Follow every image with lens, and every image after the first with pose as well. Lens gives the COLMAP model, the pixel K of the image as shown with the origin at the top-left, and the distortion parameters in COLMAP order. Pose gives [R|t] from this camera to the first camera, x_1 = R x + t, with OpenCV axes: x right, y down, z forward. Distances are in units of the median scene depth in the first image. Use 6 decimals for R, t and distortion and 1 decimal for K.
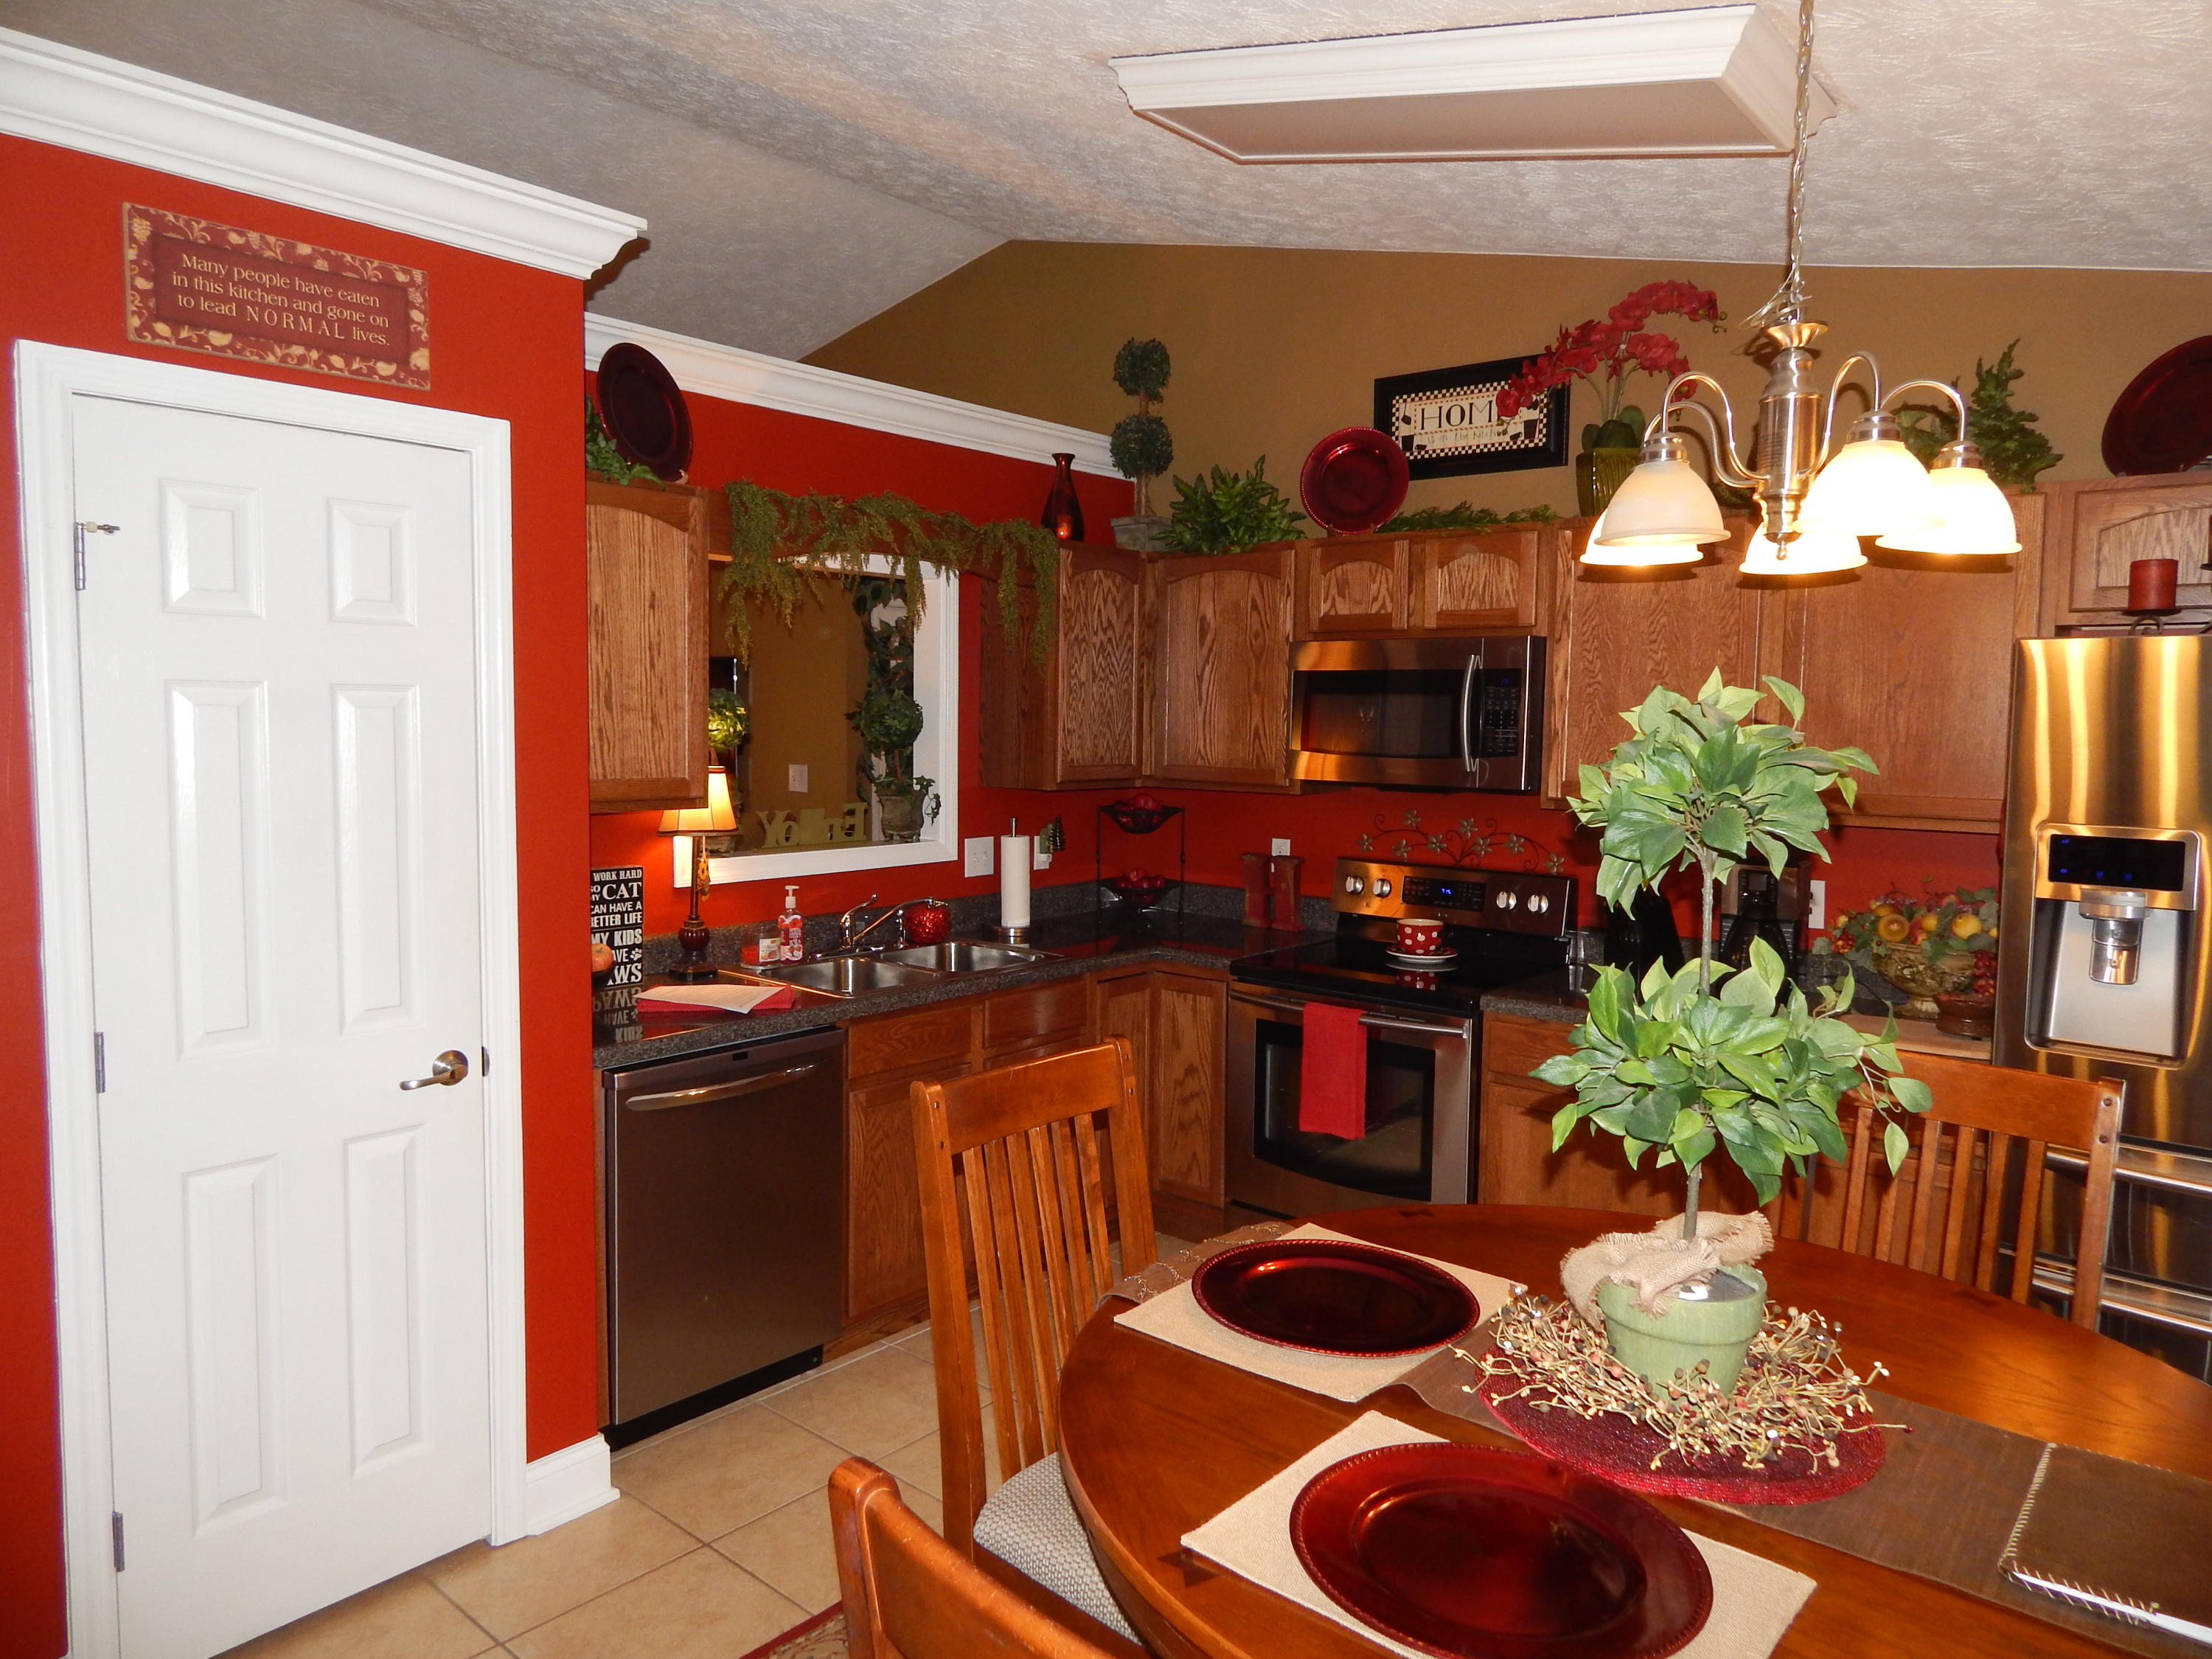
lens RADIAL K [[1453.7, 0, 1116.9], [0, 1453.7, 824.5], [0, 0, 1]] dist [0.005439, -0.005878]
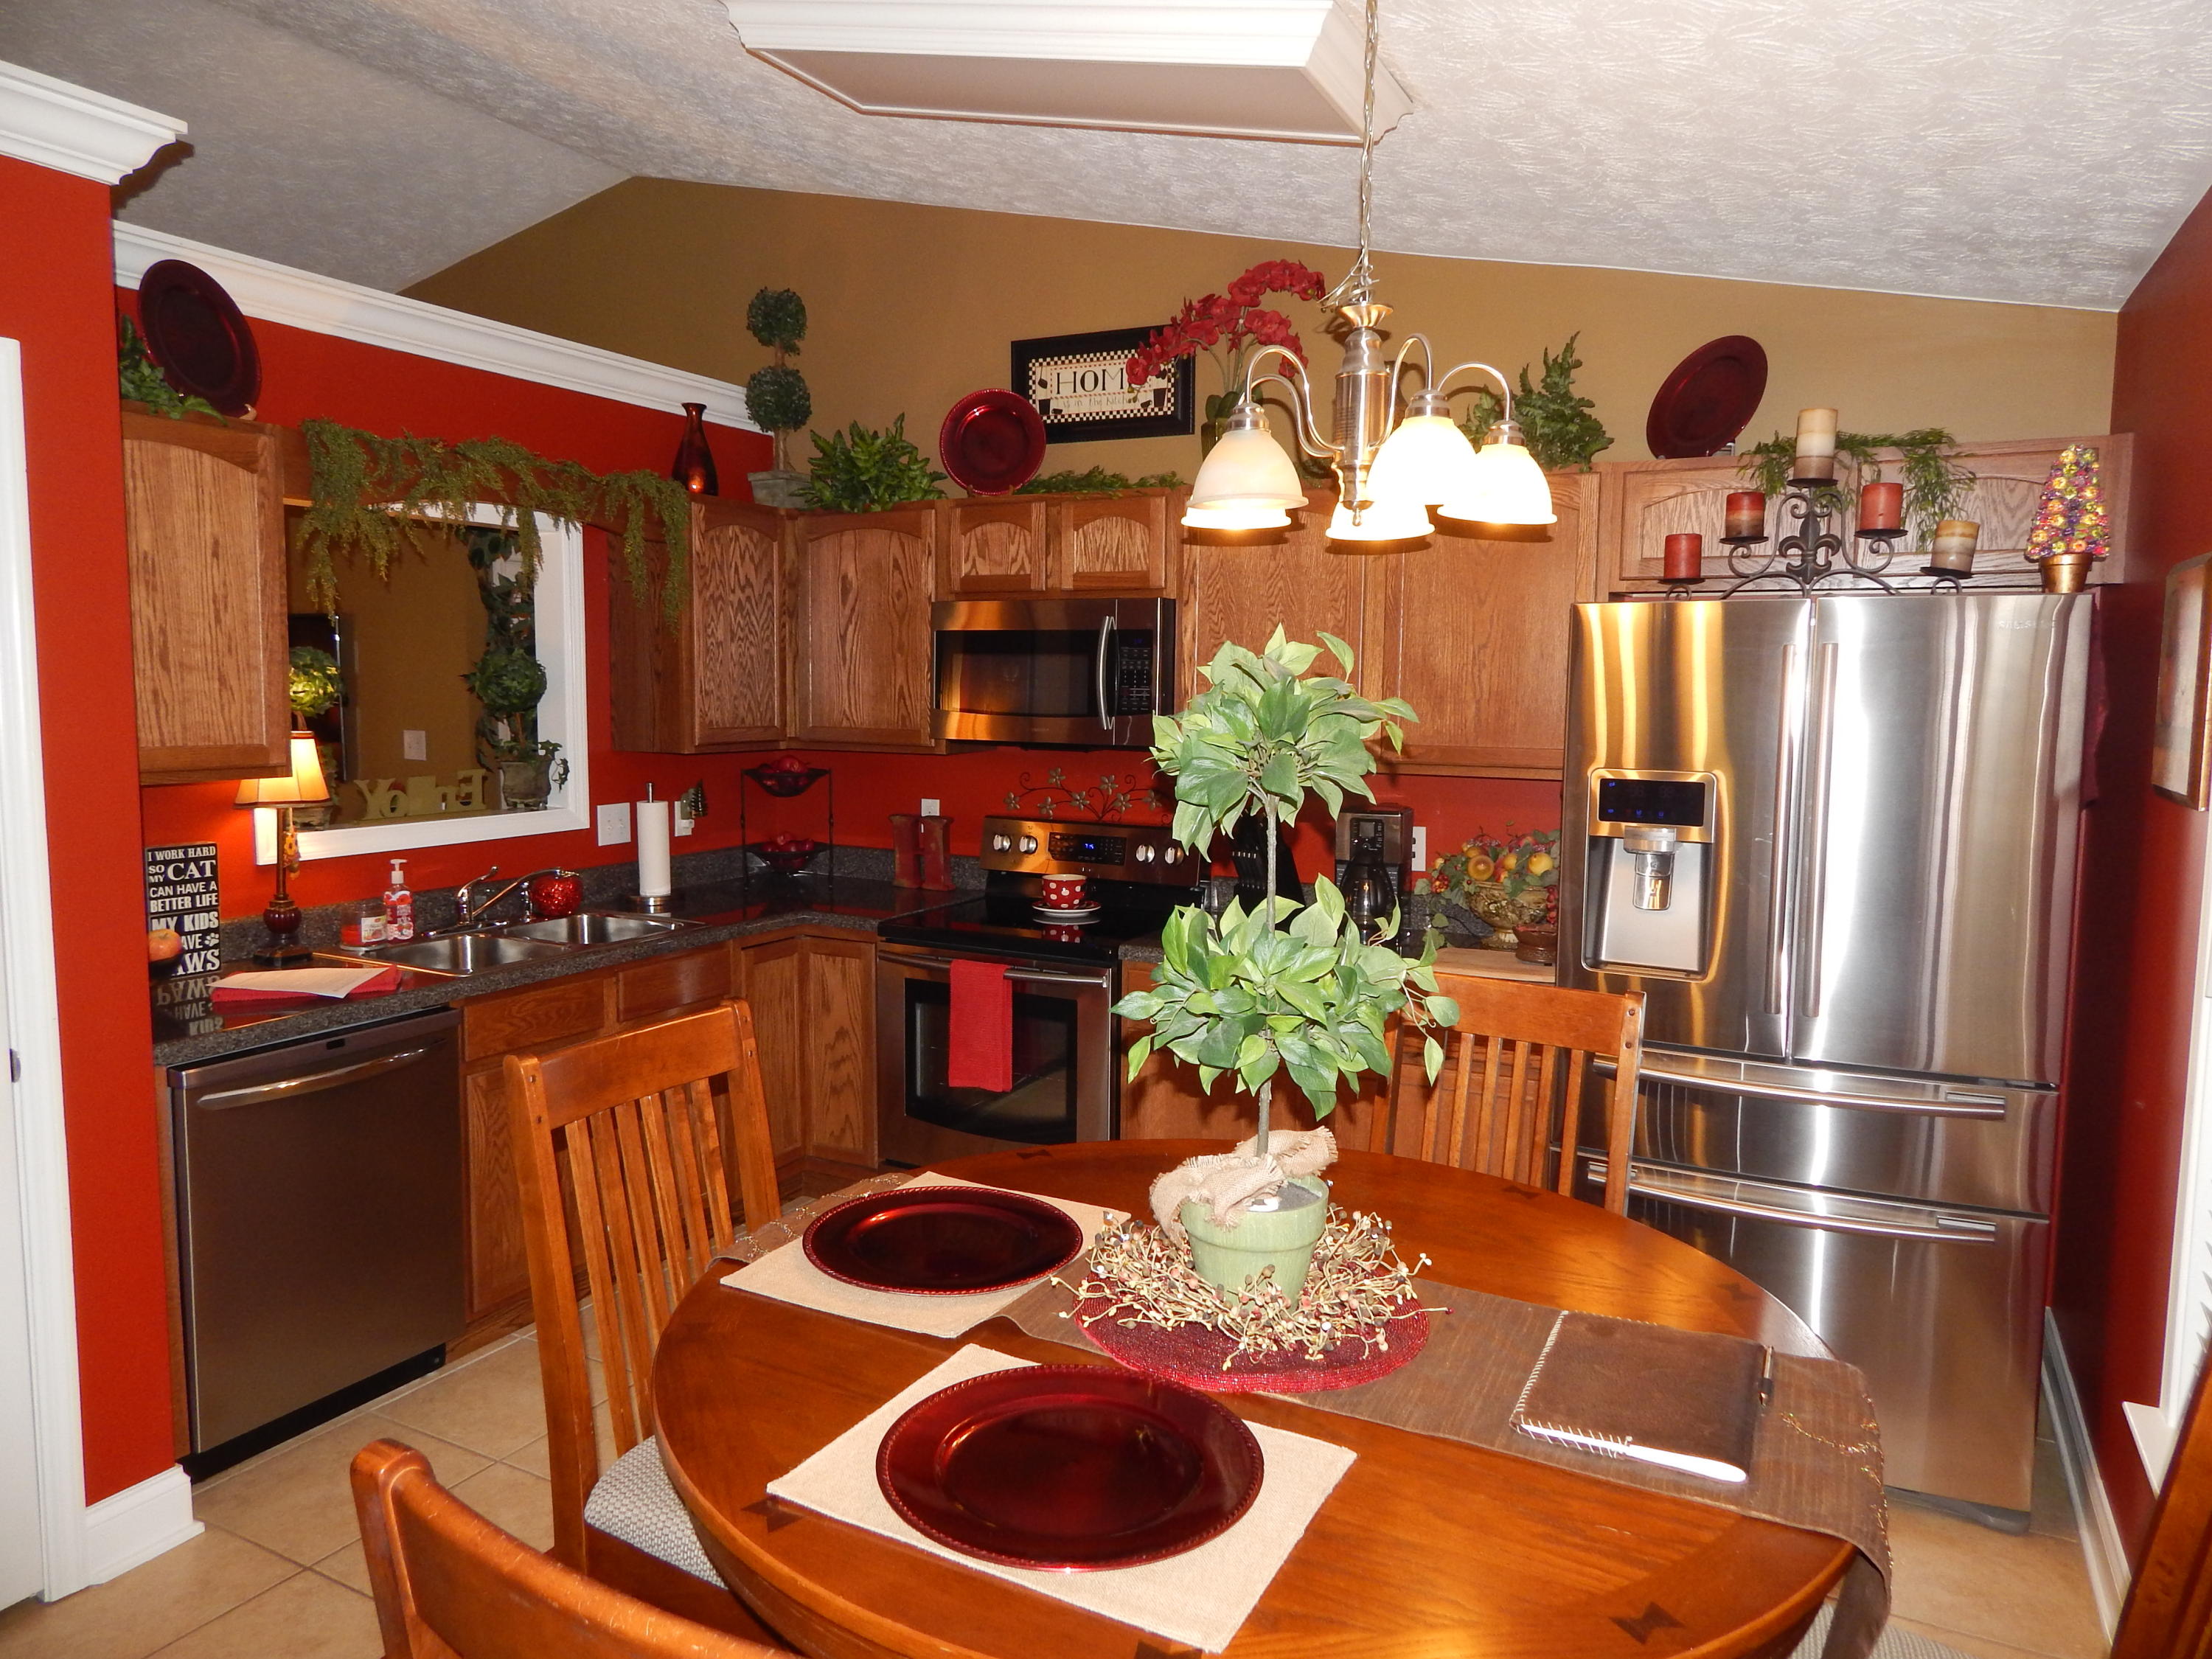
lens RADIAL K [[1453.7, 0, 1115.3], [0, 1453.7, 823.4], [0, 0, 1]] dist [0.005439, -0.005878]
pose [[0.975816, -0.024103, 0.217260, 0.028444], [0.018907, 0.999484, 0.025962, 0.004324], [-0.217774, -0.021226, 0.975768, -0.009531]]
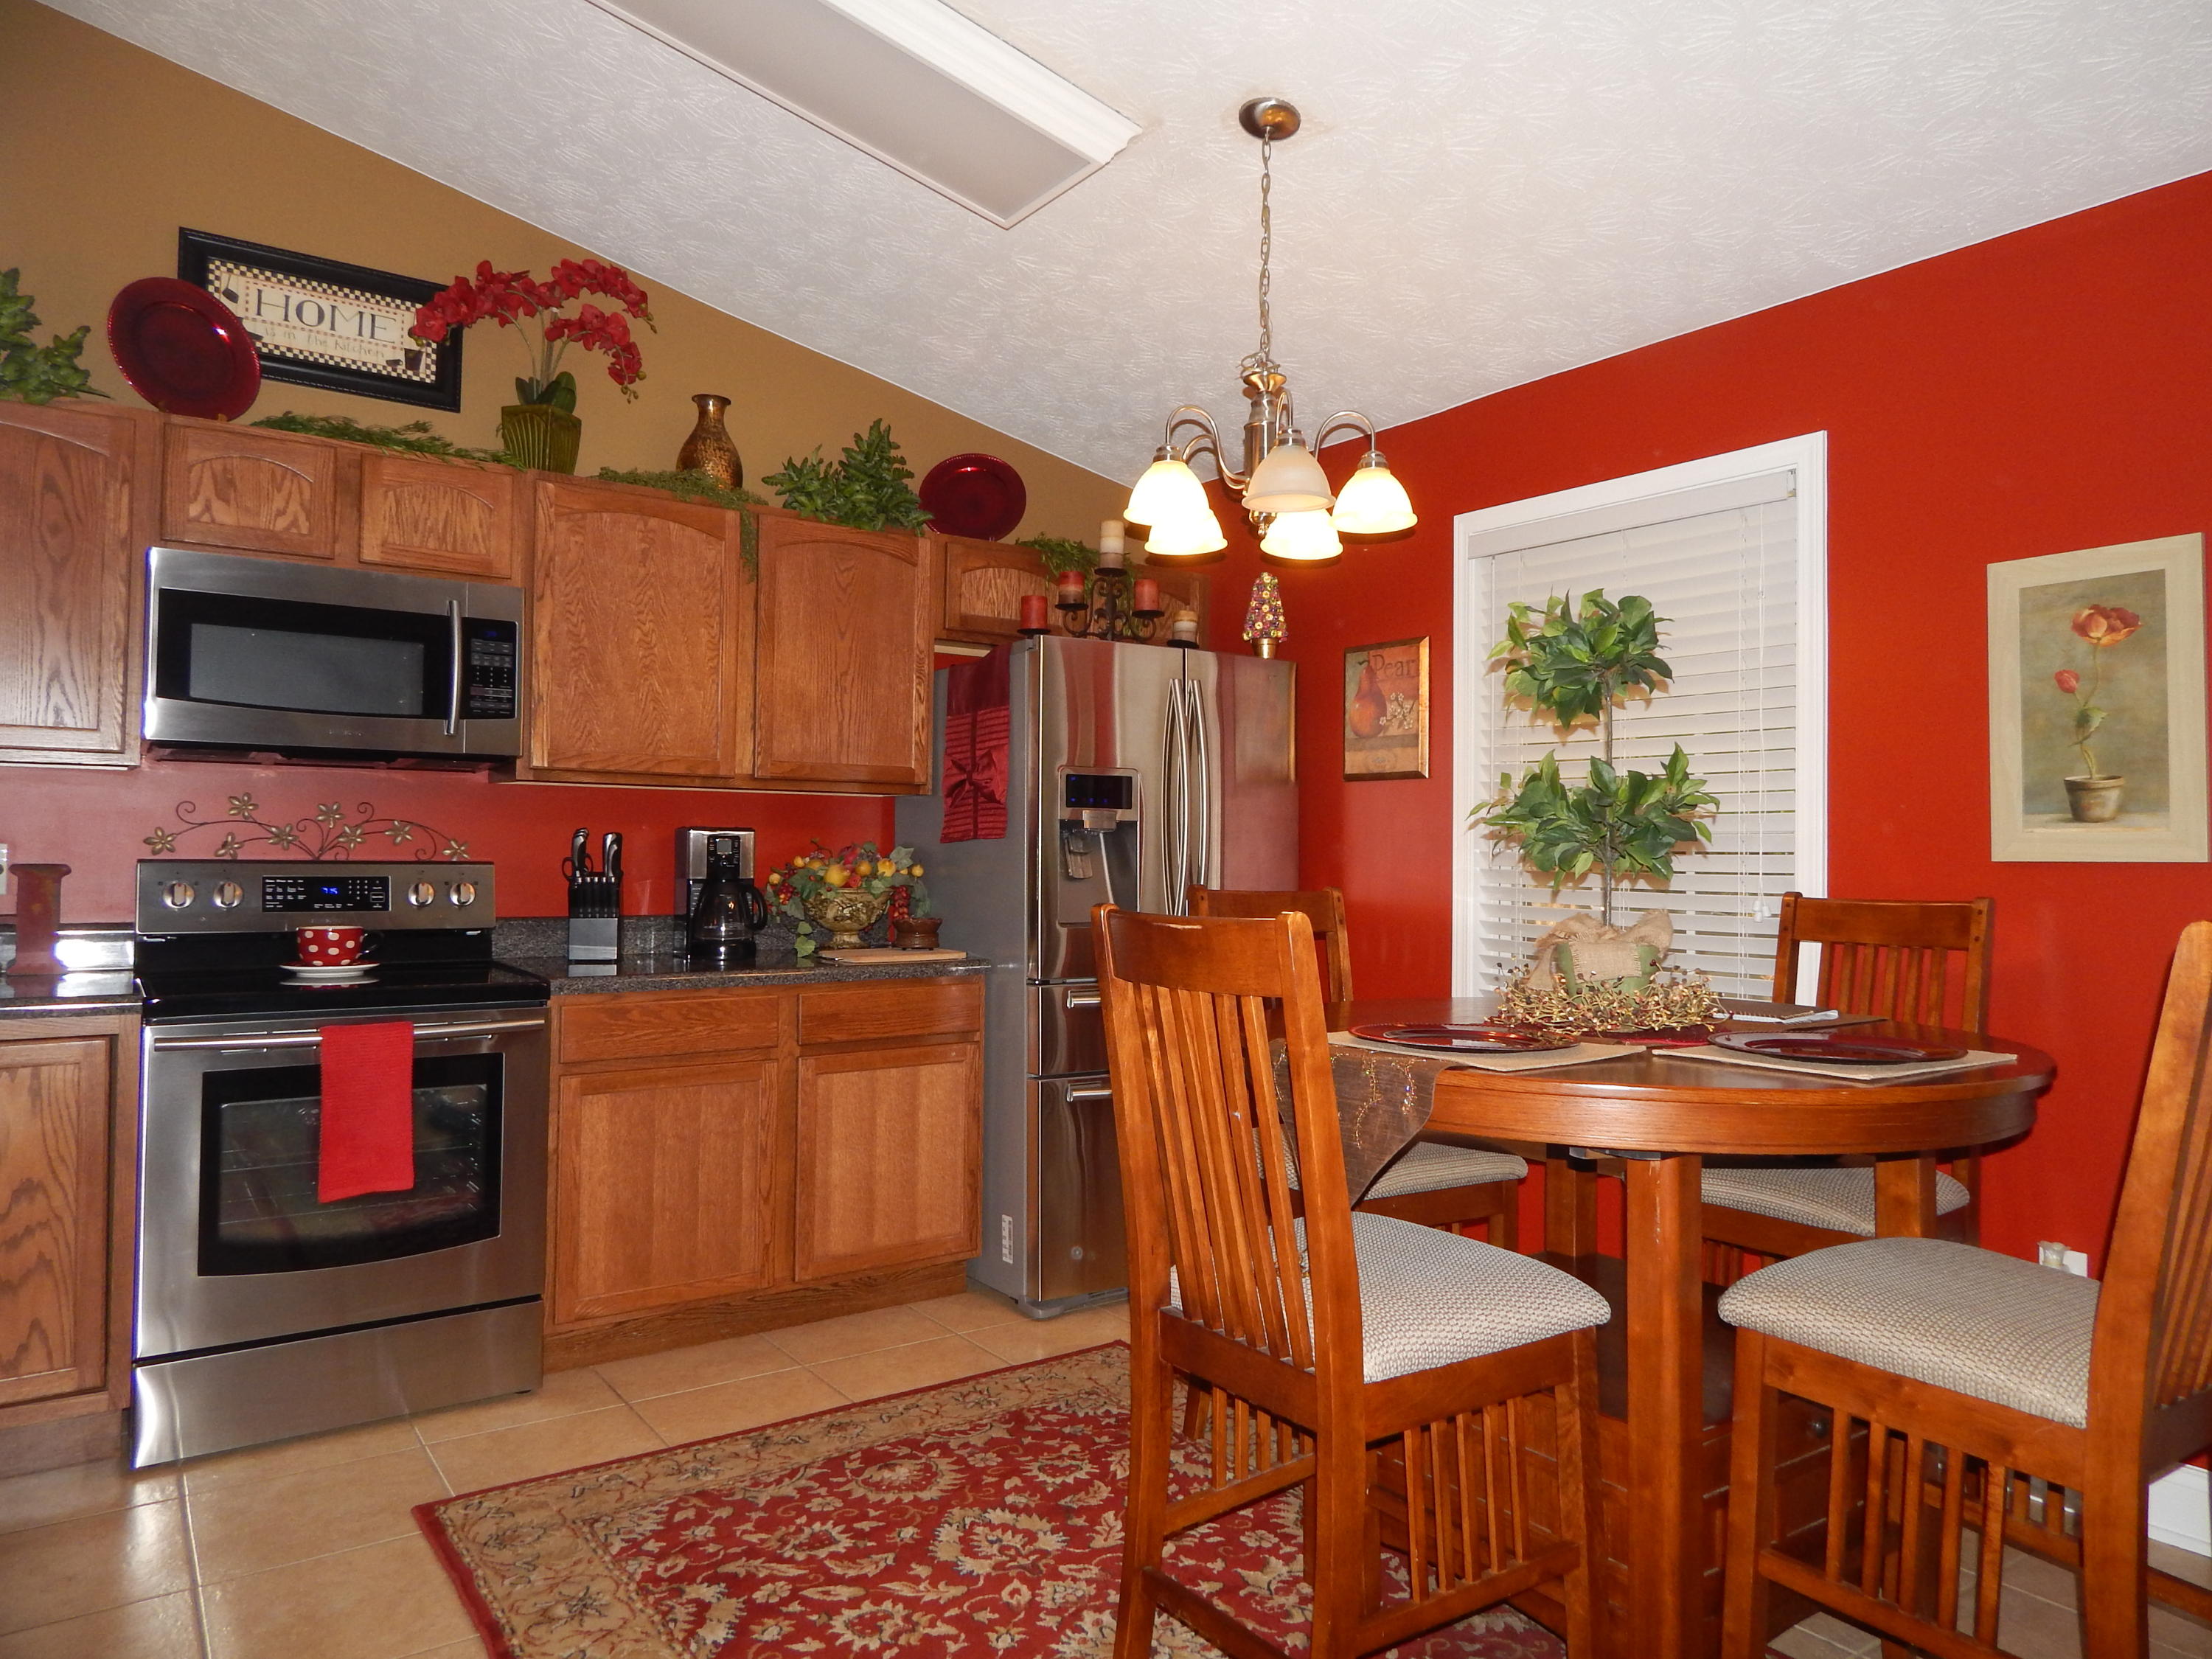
lens RADIAL K [[1453.7, 0, 1106.0], [0, 1453.7, 823.8], [0, 0, 1]] dist [0.005439, -0.005878]
pose [[0.253013, 0.007683, 0.967432, -0.600350], [0.066726, 0.997449, -0.025372, 0.077752], [-0.965159, 0.070973, 0.251854, 0.507770]]
